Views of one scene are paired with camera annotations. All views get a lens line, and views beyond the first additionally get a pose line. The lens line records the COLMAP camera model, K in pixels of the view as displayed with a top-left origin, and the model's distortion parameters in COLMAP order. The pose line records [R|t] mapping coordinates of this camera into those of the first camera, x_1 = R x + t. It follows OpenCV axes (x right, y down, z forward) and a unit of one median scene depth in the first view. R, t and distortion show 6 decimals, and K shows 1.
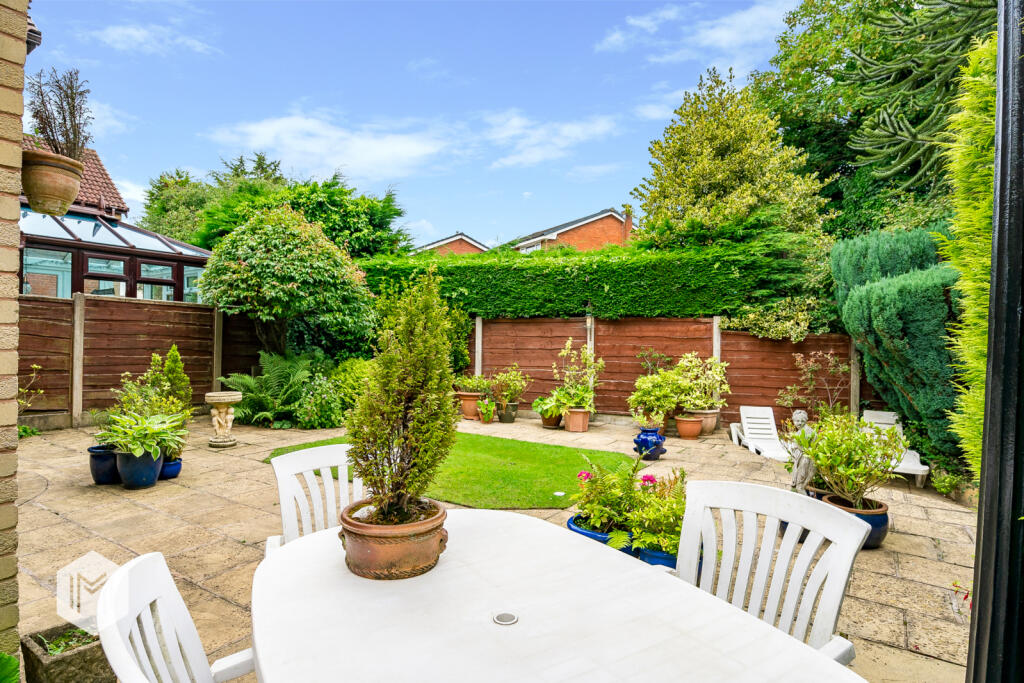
lens RADIAL K [[557.1, 0, 511.6], [0, 557.1, 340.0], [0, 0, 1]] dist [-0.029171, -0.001911]
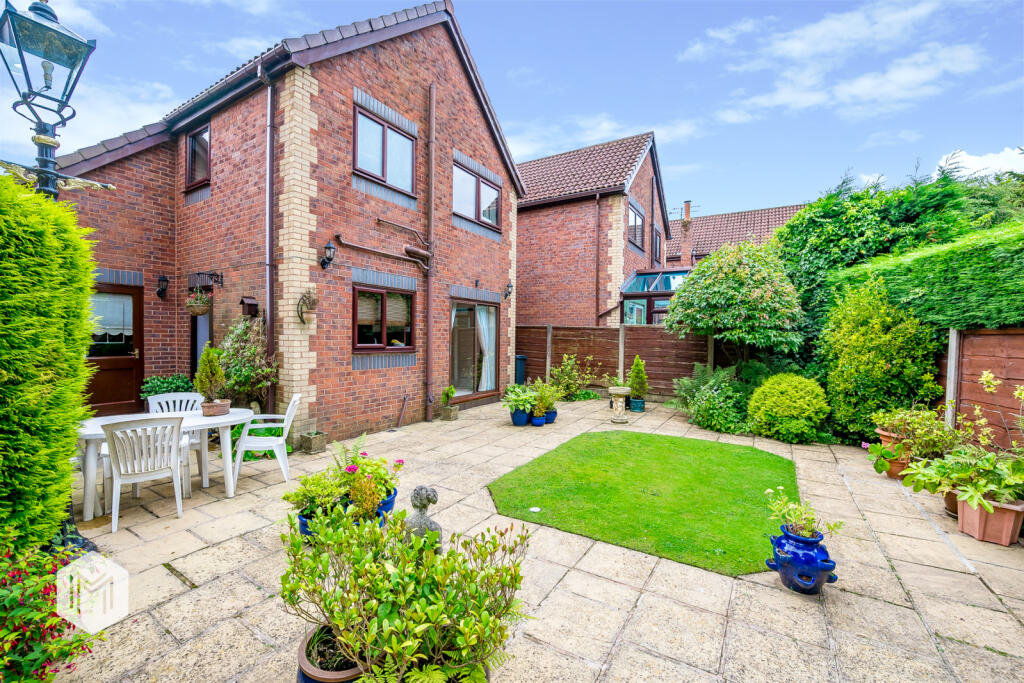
lens RADIAL K [[419.9, 0, 511.6], [0, 419.9, 341.7], [0, 0, 1]] dist [-0.015855, 0.000835]
pose [[0.036001, 0.001559, -0.999351, 0.504441], [-0.004877, 0.999987, 0.001384, -0.025108], [0.999340, 0.004824, 0.036008, 0.528684]]
